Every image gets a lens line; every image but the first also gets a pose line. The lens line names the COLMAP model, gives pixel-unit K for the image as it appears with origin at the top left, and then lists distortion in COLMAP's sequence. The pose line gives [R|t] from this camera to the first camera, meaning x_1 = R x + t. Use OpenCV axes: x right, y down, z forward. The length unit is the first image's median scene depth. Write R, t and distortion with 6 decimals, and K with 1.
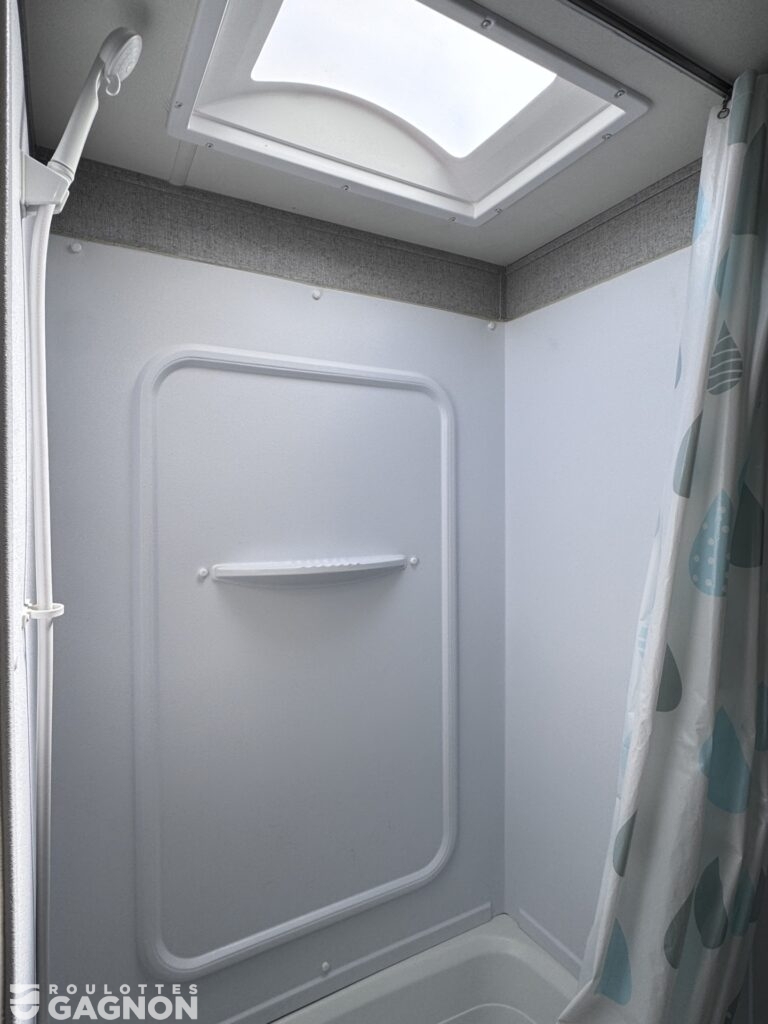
lens RADIAL K [[572.3, 0, 384.0], [0, 572.3, 512.0], [0, 0, 1]] dist [0.001597, 0.000762]
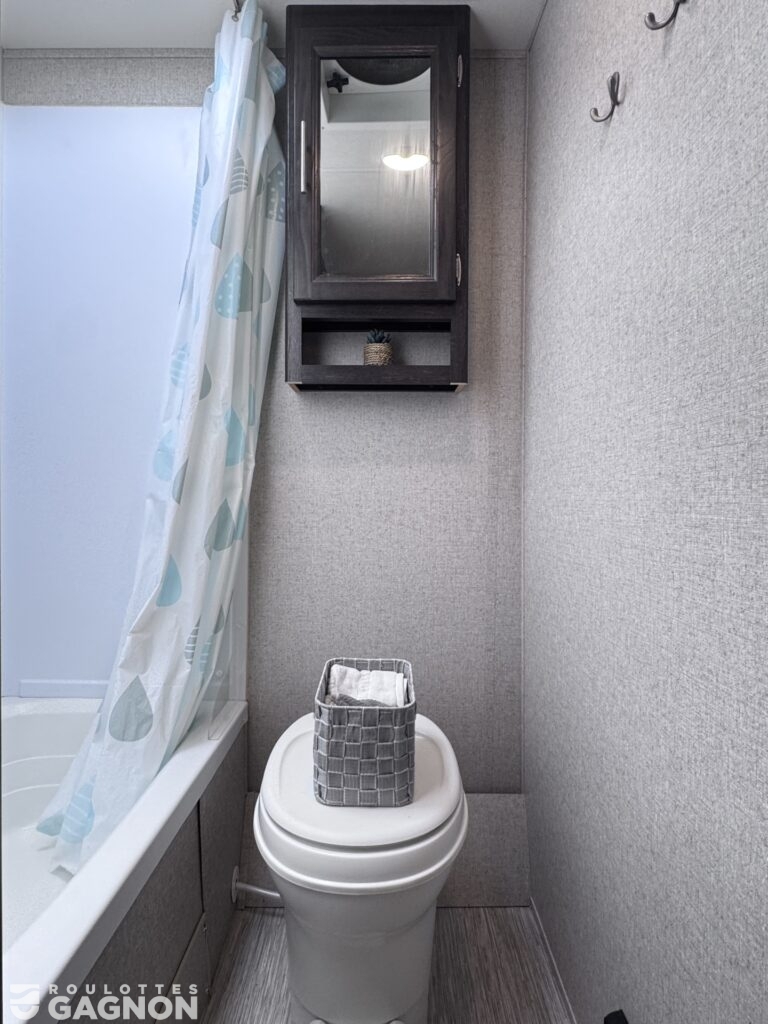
lens RADIAL K [[572.3, 0, 384.0], [0, 572.3, 512.0], [0, 0, 1]] dist [0.001597, 0.000762]
pose [[0.500701, 0.000052, 0.865620, -0.559850], [-0.009703, 0.999938, 0.005553, 0.641134], [-0.865566, -0.011179, 0.500670, -0.153139]]
